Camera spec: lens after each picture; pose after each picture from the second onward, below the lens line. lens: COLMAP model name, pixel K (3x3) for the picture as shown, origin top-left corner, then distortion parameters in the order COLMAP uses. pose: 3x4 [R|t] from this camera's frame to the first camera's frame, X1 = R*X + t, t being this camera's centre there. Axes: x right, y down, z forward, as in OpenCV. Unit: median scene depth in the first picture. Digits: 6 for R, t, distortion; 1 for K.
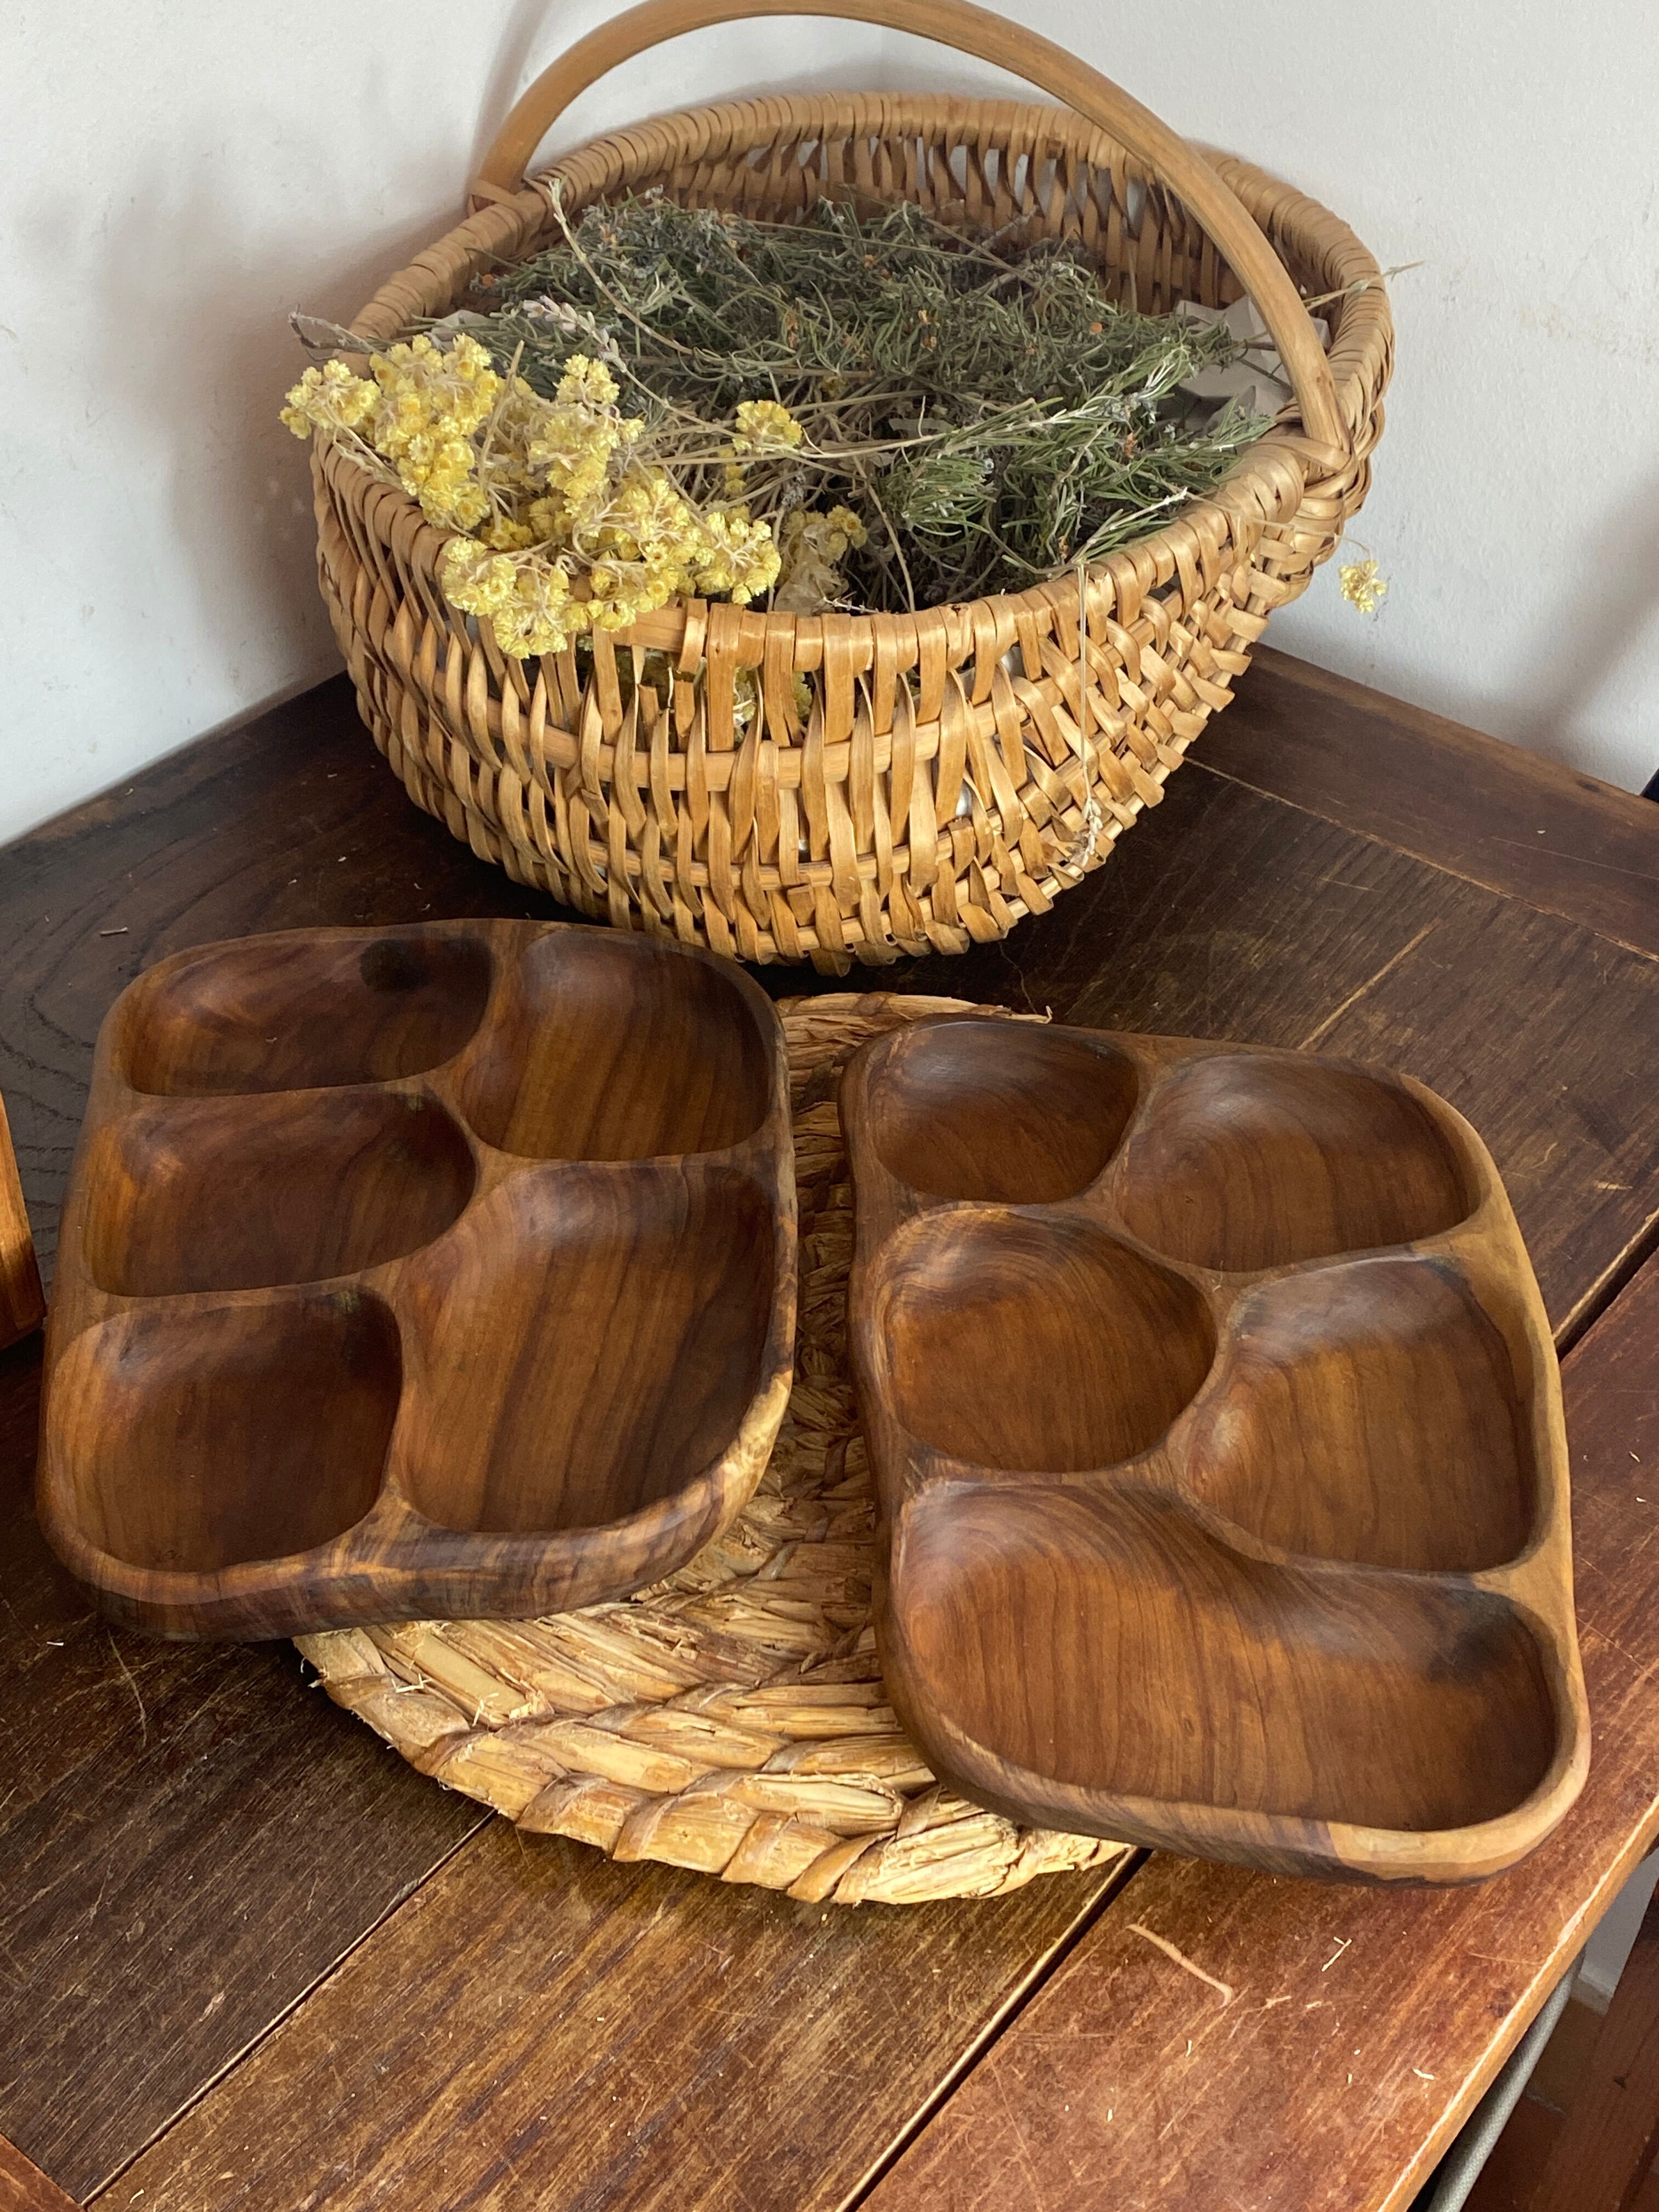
lens RADIAL K [[2664.2, 0, 857.8], [0, 2664.2, 1149.0], [0, 0, 1]] dist [0.260206, -0.991039]
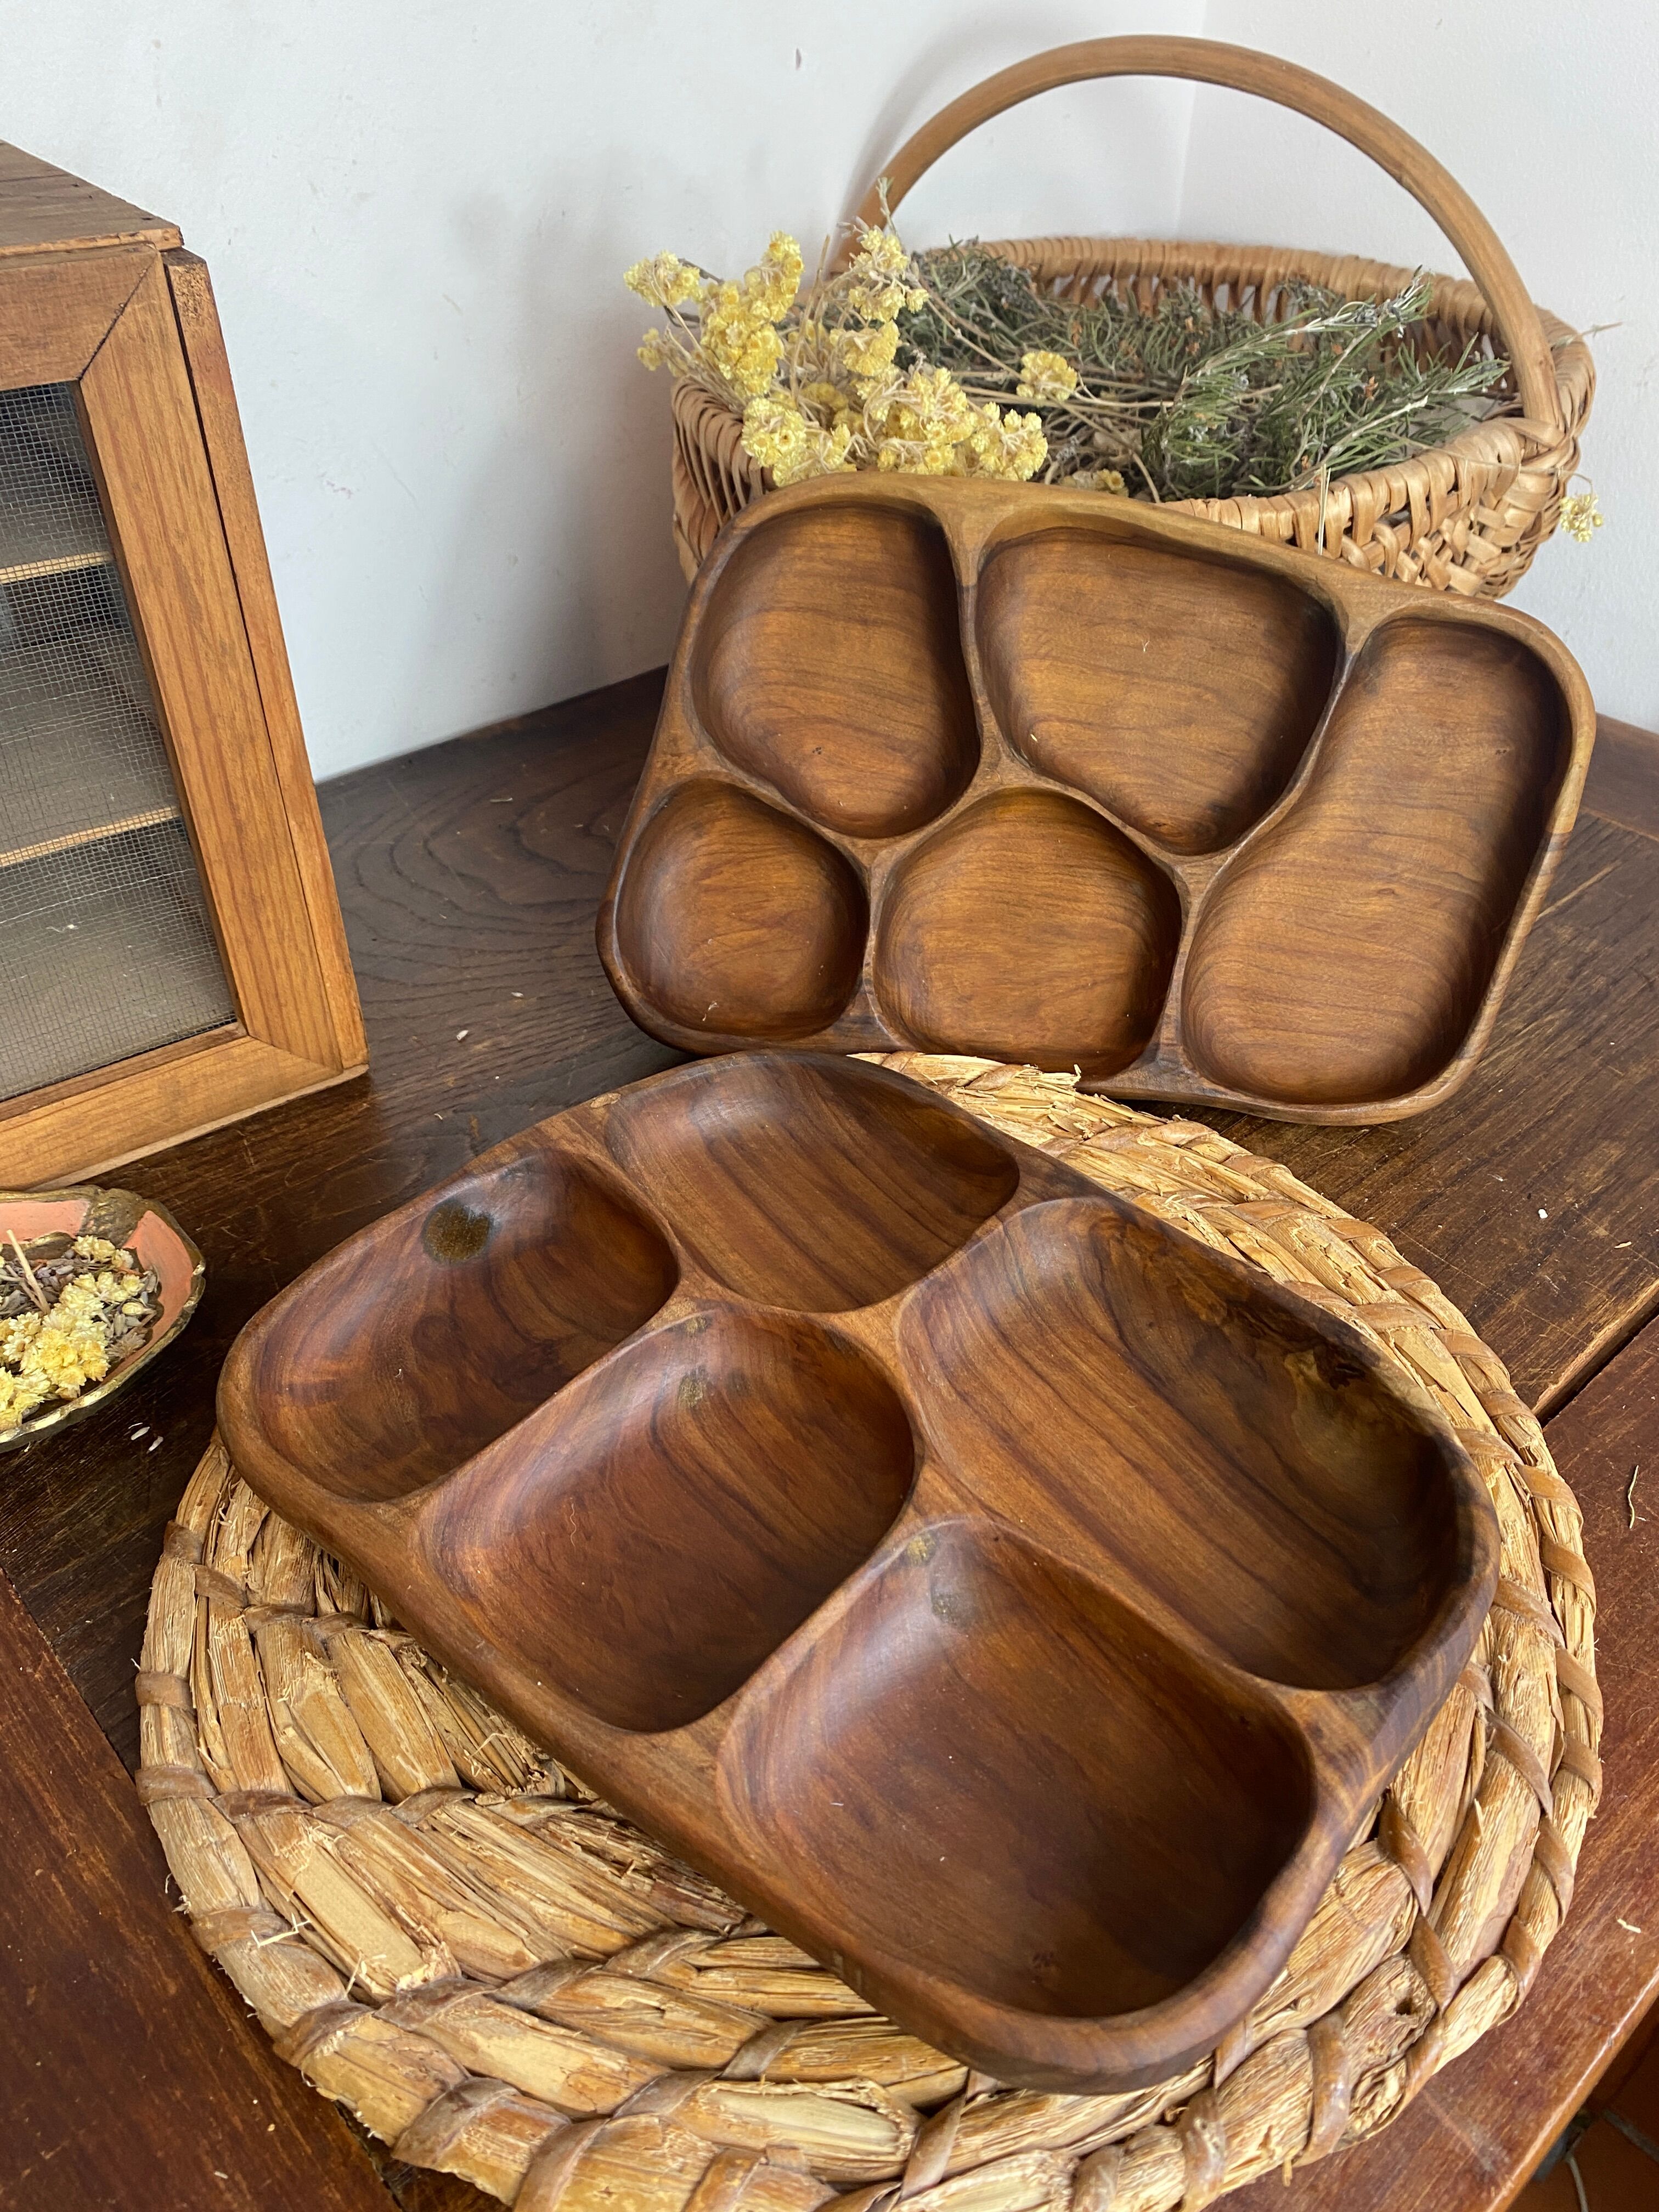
lens RADIAL K [[1675.5, 0, 854.5], [0, 1675.5, 1108.3], [0, 0, 1]] dist [-0.004359, -0.002349]
pose [[0.986921, 0.067041, -0.146604, 0.010944], [-0.073252, 0.996613, -0.037375, 0.077310], [0.143602, 0.047625, 0.988489, 0.297822]]
